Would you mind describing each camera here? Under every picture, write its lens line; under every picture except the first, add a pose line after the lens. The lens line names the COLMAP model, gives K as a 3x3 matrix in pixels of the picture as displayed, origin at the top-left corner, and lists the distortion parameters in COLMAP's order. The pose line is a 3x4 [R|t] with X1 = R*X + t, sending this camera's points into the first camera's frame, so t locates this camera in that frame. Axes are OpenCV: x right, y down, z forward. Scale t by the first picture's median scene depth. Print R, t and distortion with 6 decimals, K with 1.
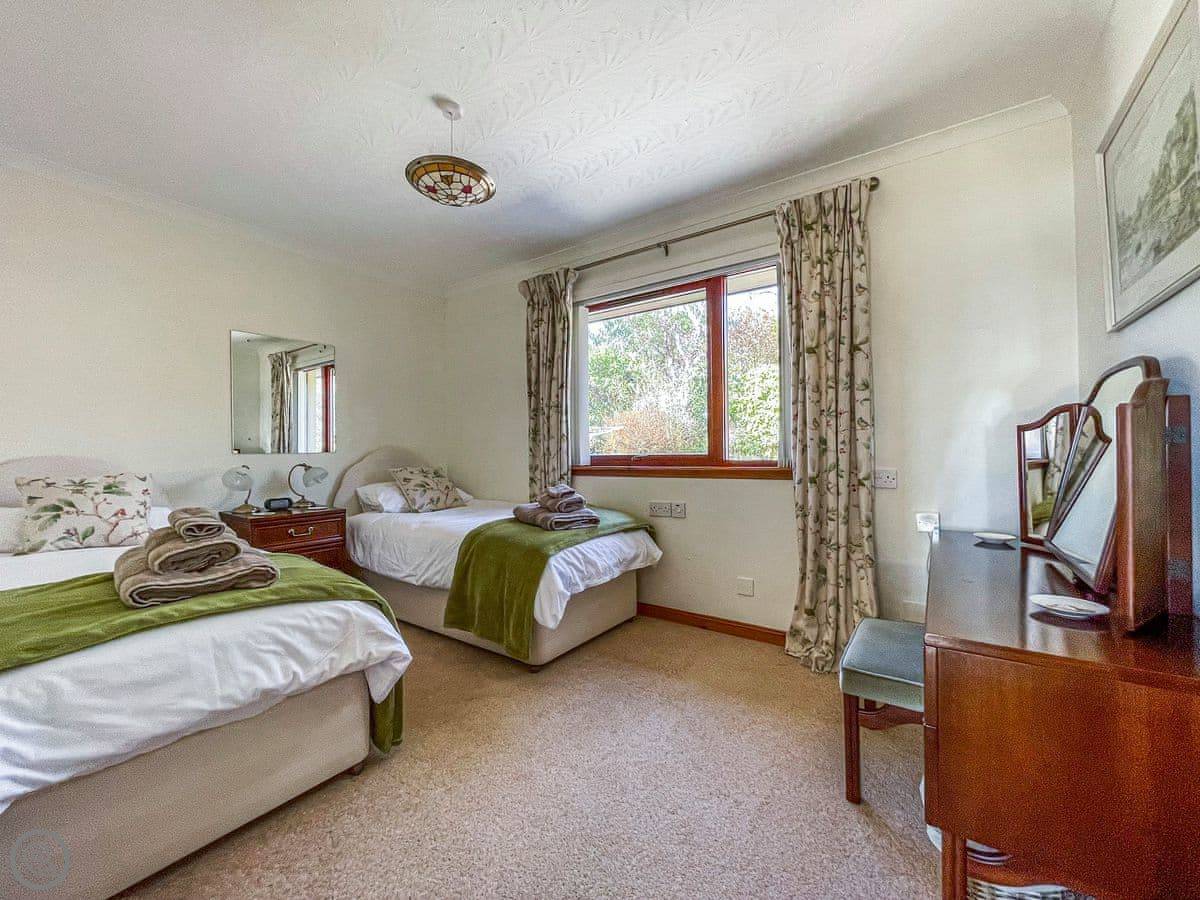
lens RADIAL K [[482.4, 0, 598.1], [0, 482.4, 448.5], [0, 0, 1]] dist [-0.003048, 0.001812]
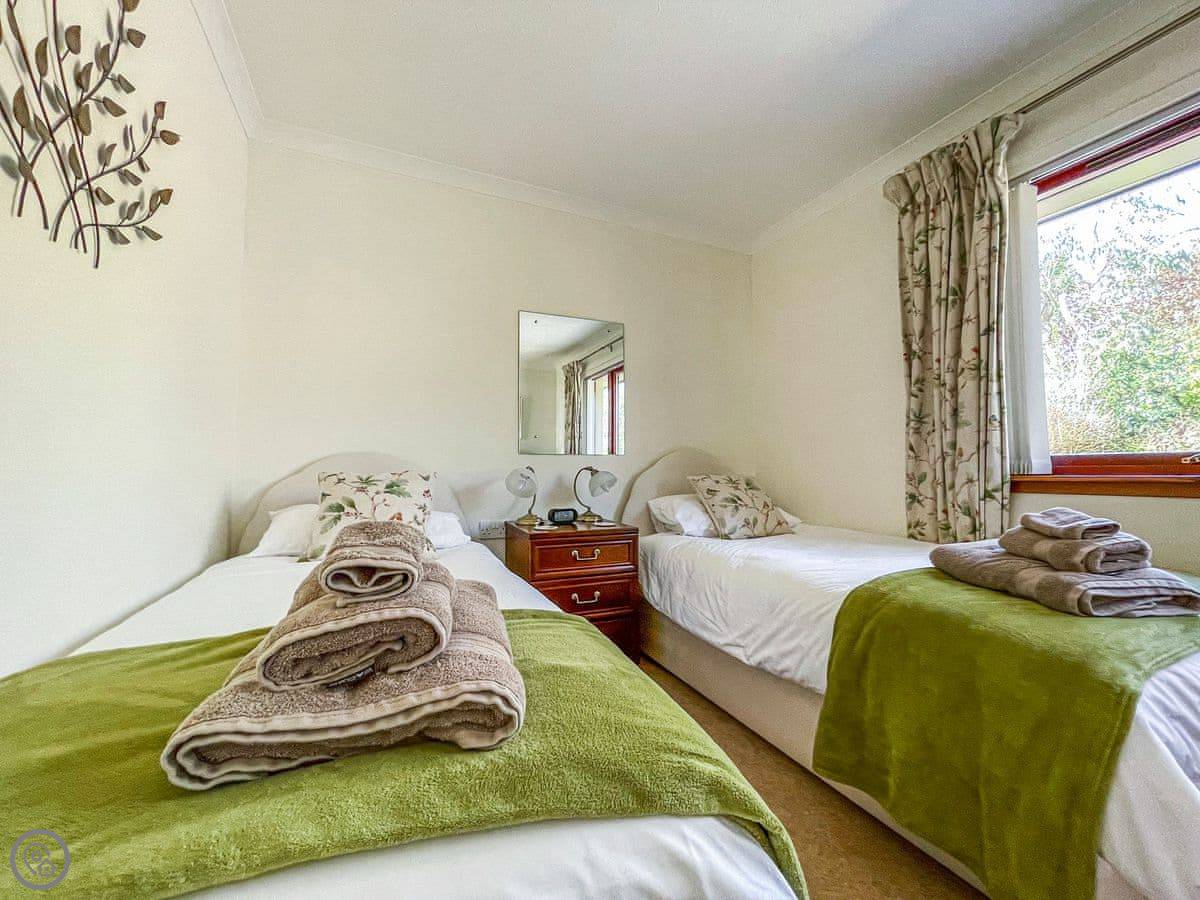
lens RADIAL K [[482.4, 0, 602.8], [0, 482.4, 453.1], [0, 0, 1]] dist [-0.003048, 0.001812]
pose [[0.863860, -0.009733, -0.503638, -0.187762], [-0.004951, 0.999601, -0.027810, 0.030674], [0.503708, 0.026517, 0.863467, 0.316078]]
